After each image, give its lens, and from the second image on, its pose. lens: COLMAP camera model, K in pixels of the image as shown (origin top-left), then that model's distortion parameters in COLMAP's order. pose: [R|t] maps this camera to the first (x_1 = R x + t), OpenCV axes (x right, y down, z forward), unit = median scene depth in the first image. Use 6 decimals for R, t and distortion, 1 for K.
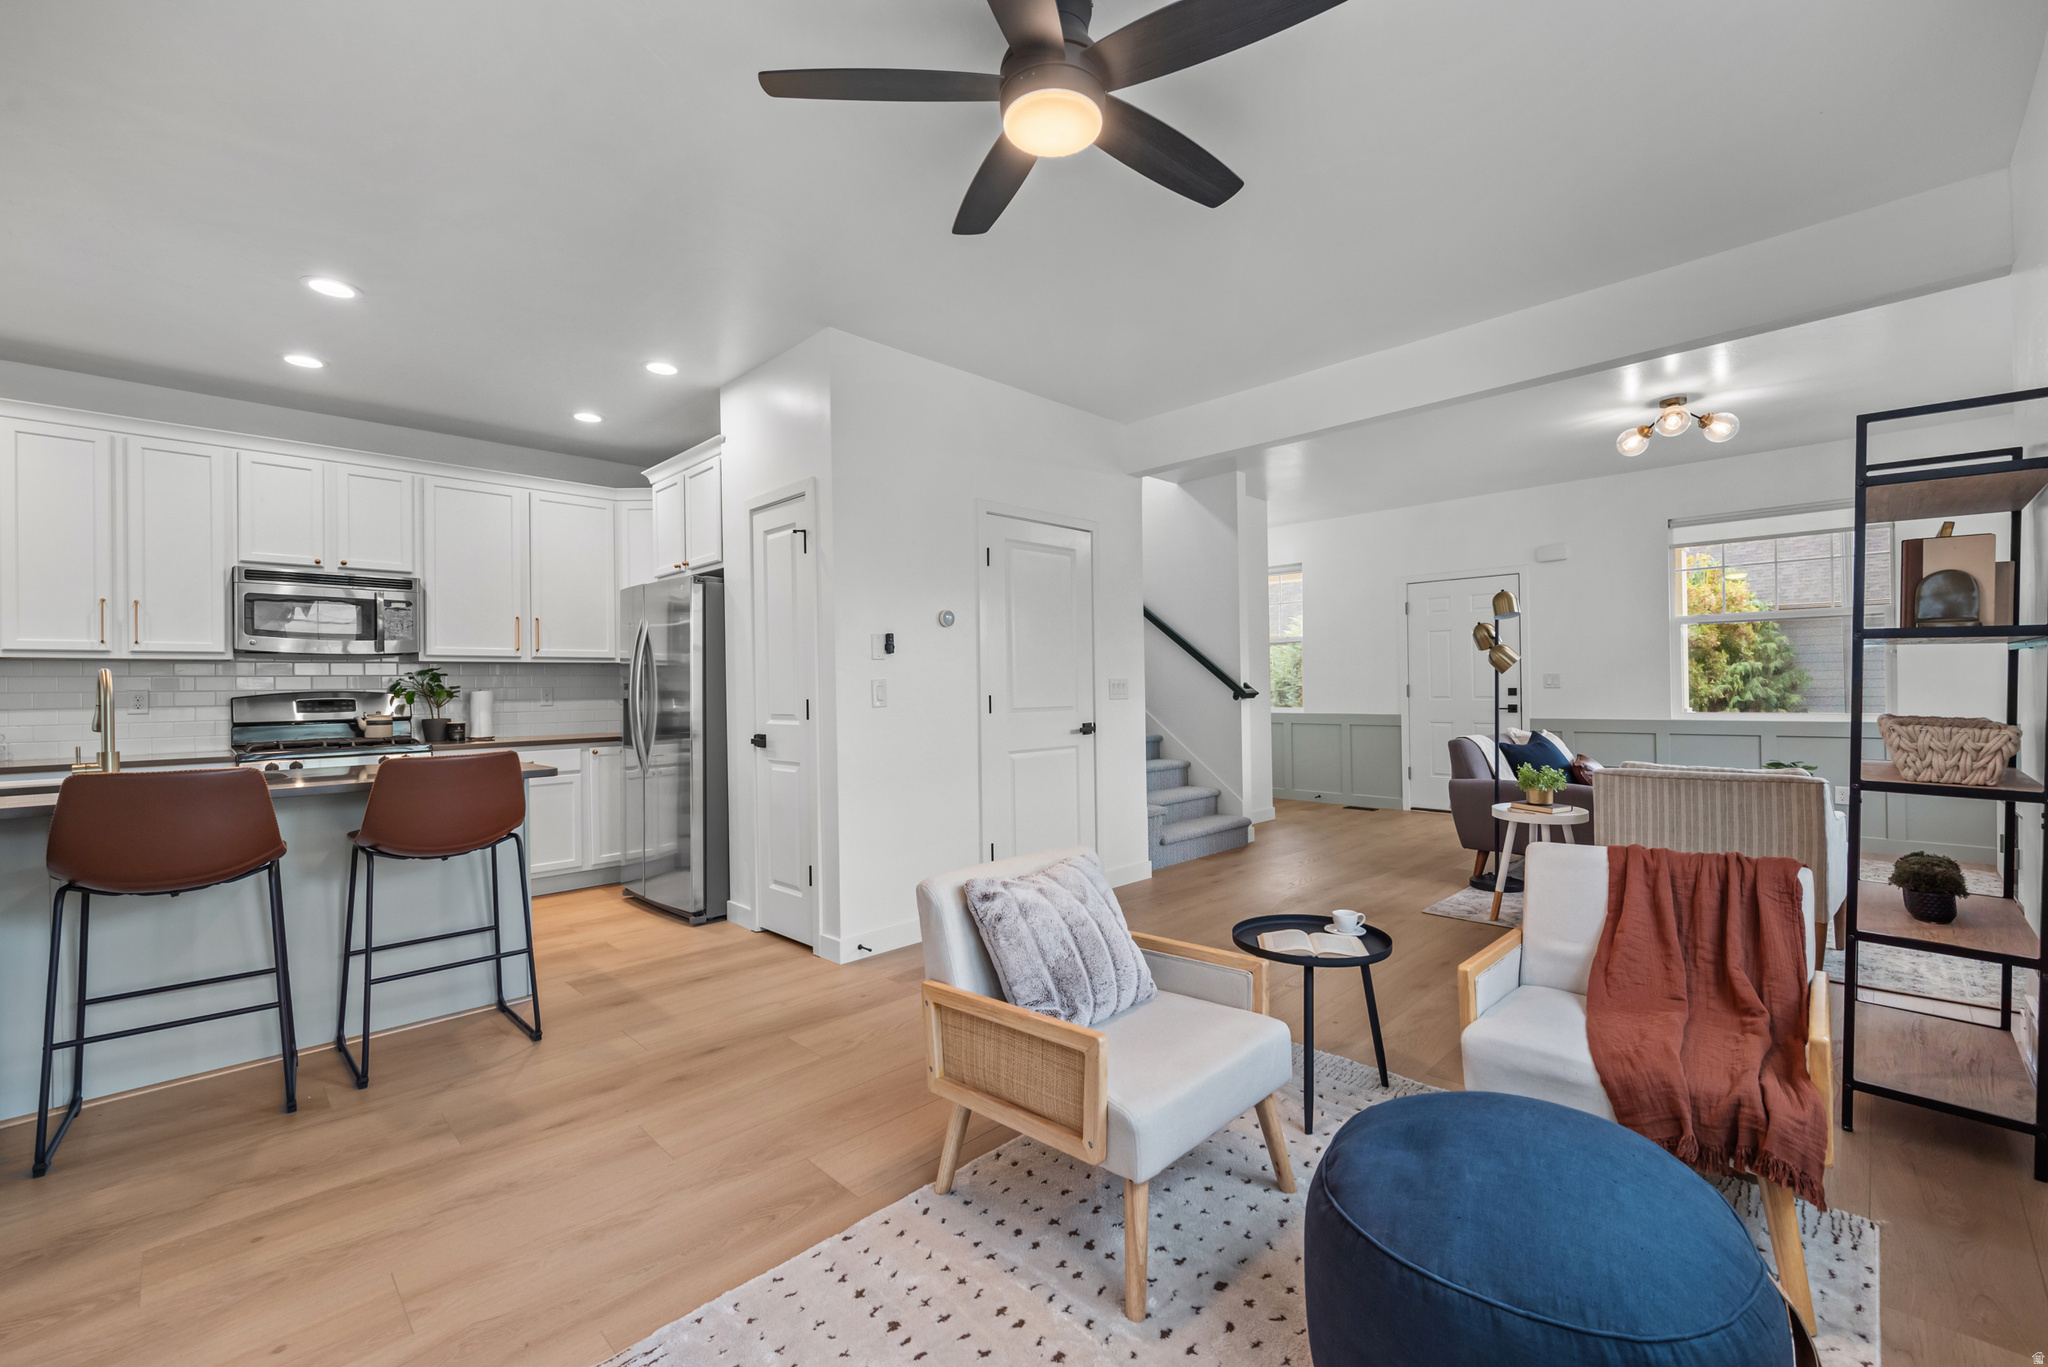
lens RADIAL K [[850.5, 0, 1032.6], [0, 850.5, 682.6], [0, 0, 1]] dist [-0.005418, 0.001957]
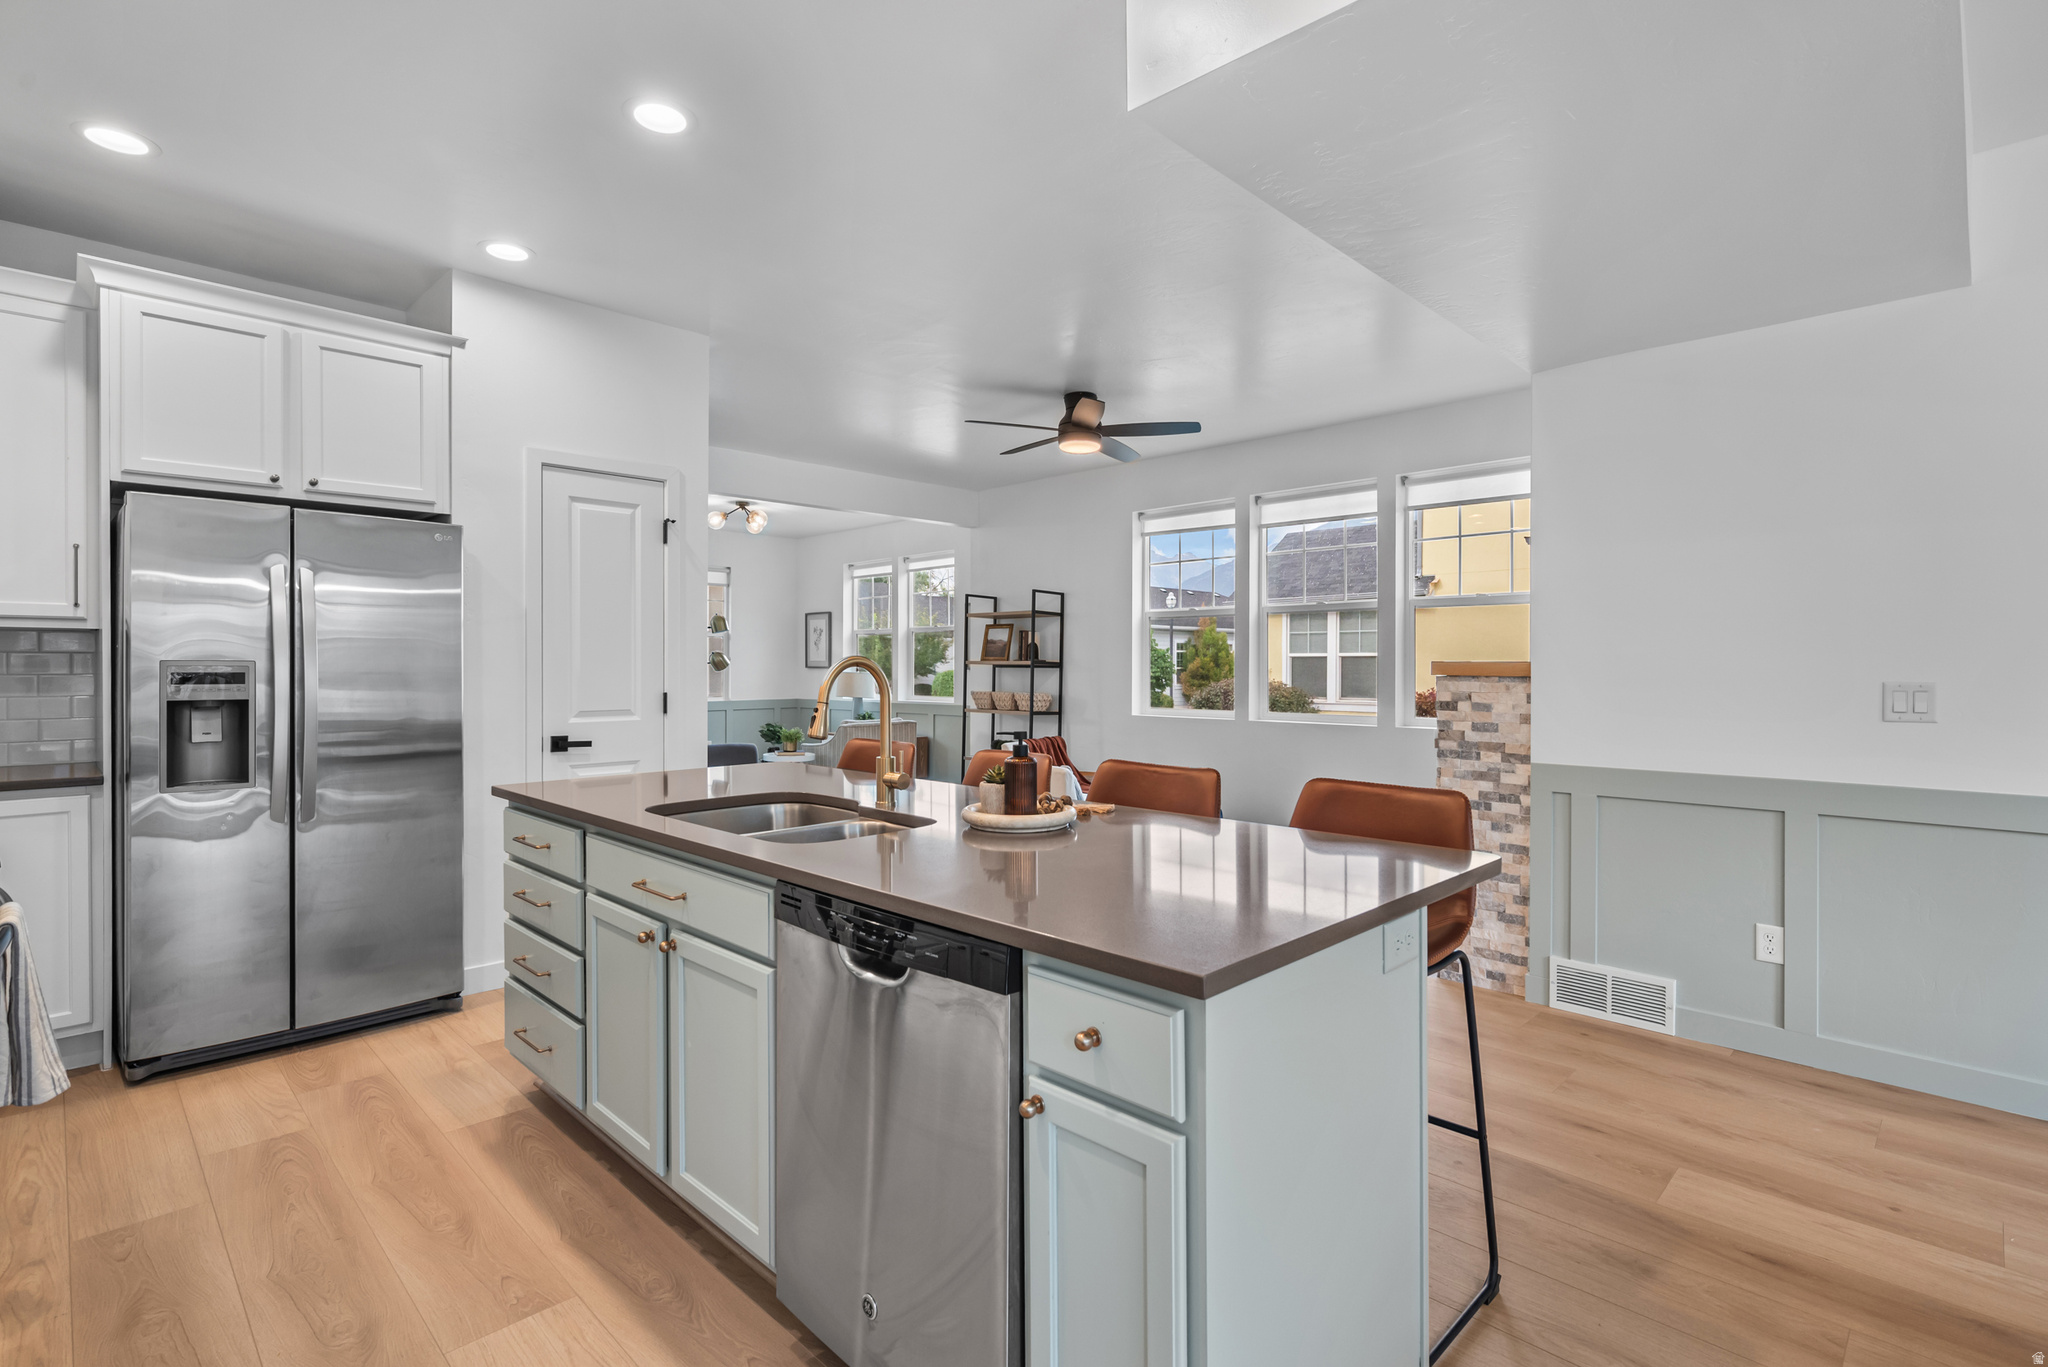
lens RADIAL K [[969.6, 0, 1028.2], [0, 969.6, 668.2], [0, 0, 1]] dist [-0.004132, -0.000535]
pose [[-0.002673, 0.012814, 0.999914, -1.199844], [-0.004813, 0.999906, -0.012827, 0.003655], [-0.999985, -0.004847, -0.002611, 0.508762]]
